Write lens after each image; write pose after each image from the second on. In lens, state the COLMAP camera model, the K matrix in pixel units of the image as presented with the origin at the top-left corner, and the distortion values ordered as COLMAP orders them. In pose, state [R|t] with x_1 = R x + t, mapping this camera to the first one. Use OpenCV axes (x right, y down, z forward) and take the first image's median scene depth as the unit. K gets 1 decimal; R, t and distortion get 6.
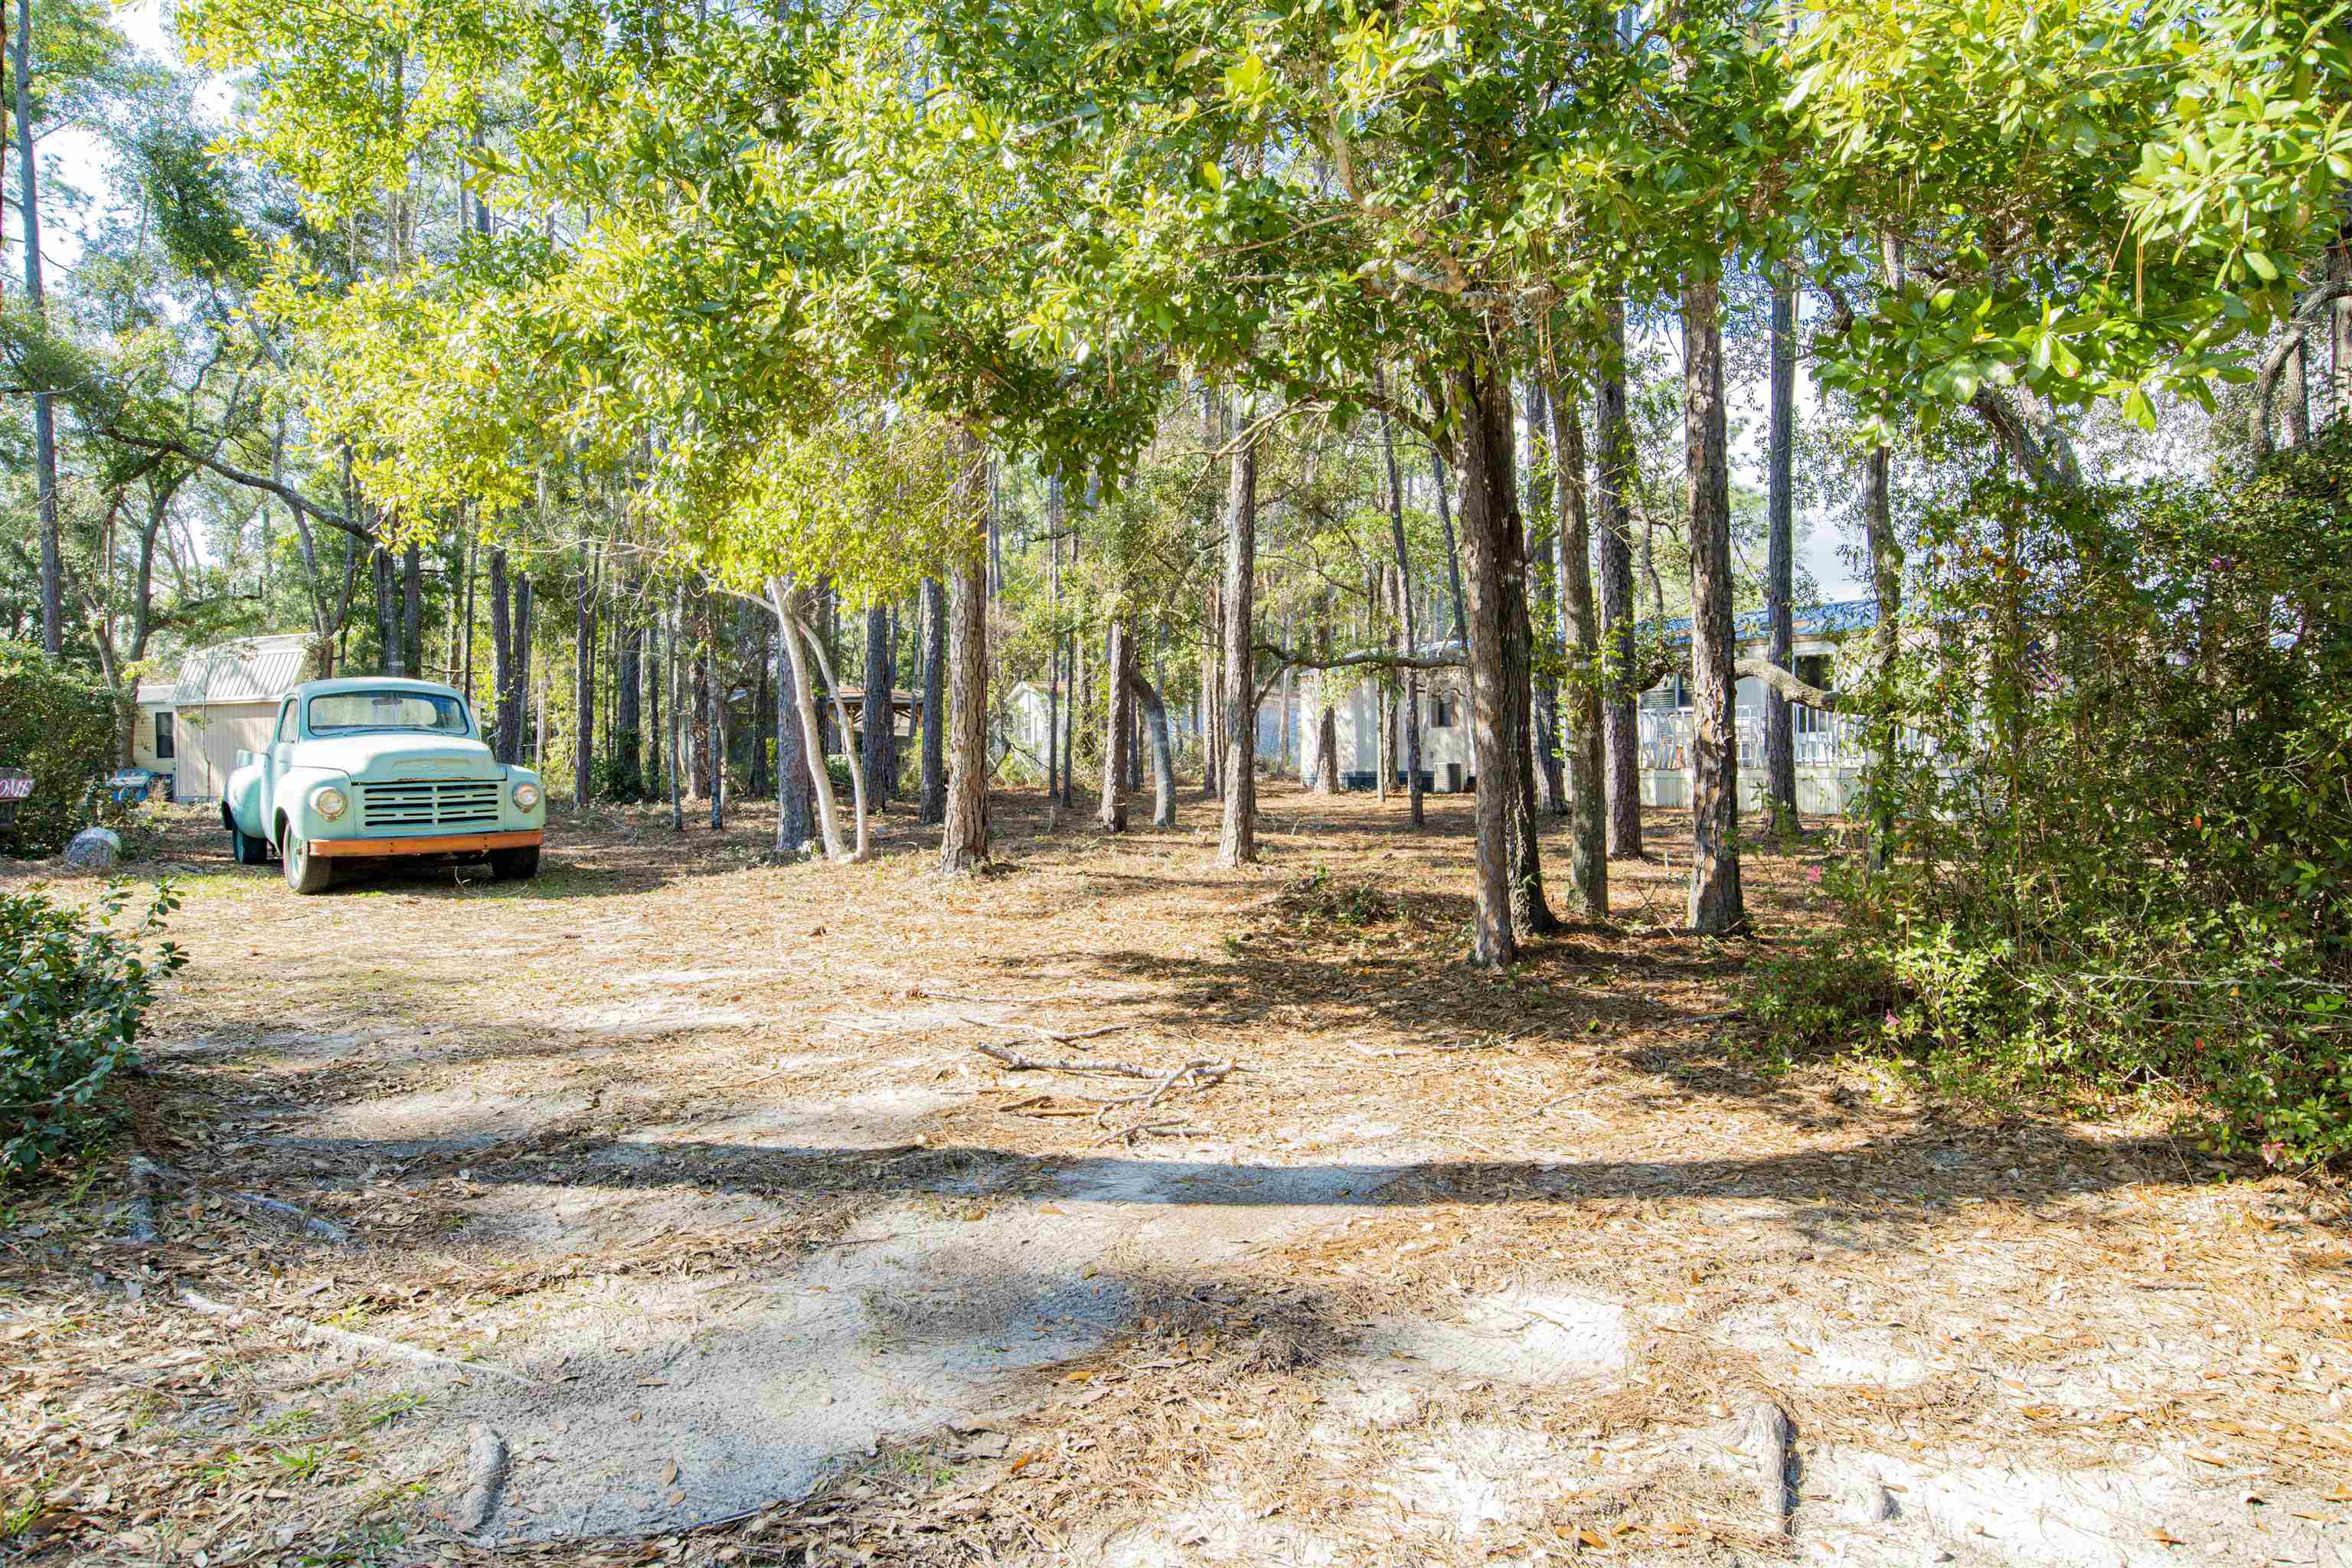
lens RADIAL K [[1502.1, 0, 1174.8], [0, 1502.1, 780.7], [0, 0, 1]] dist [-0.000078, -0.000189]
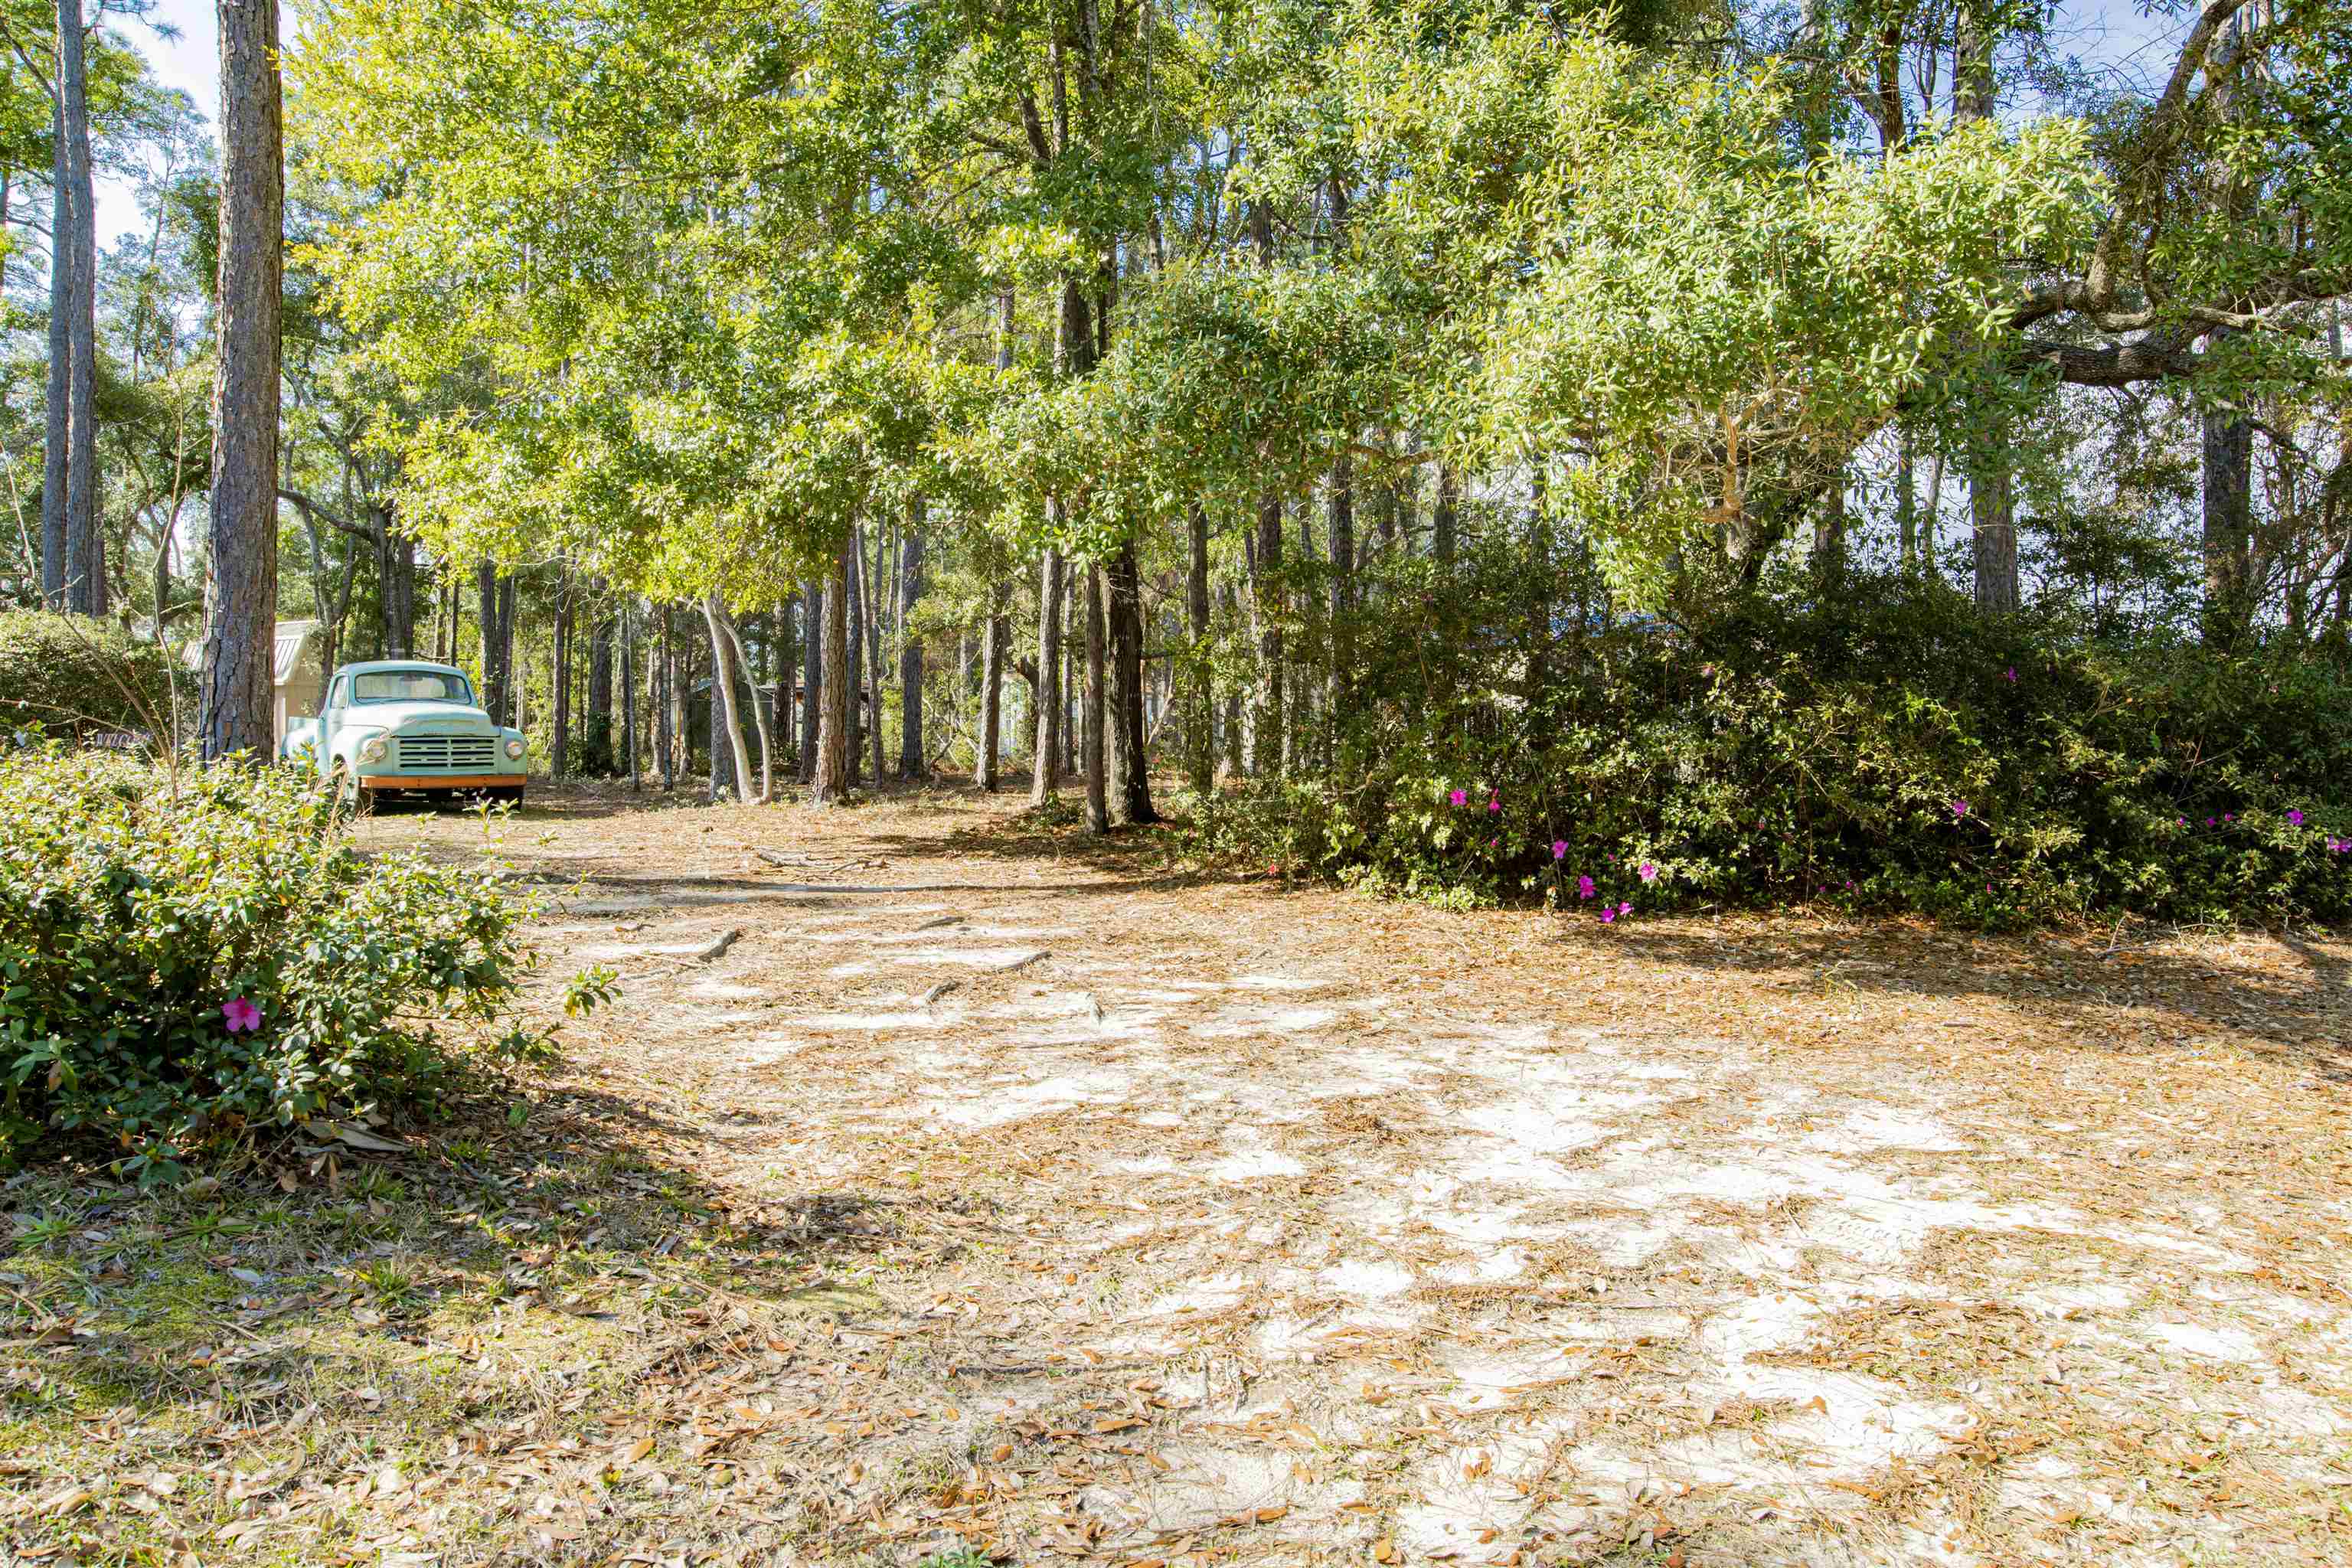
lens RADIAL K [[1617.9, 0, 1177.1], [0, 1617.9, 786.0], [0, 0, 1]] dist [0.000087, -0.000821]
pose [[0.999879, 0.010357, -0.011615, 0.090726], [-0.010346, 0.999946, 0.001009, 0.017685], [0.011625, -0.000889, 0.999932, -0.224136]]
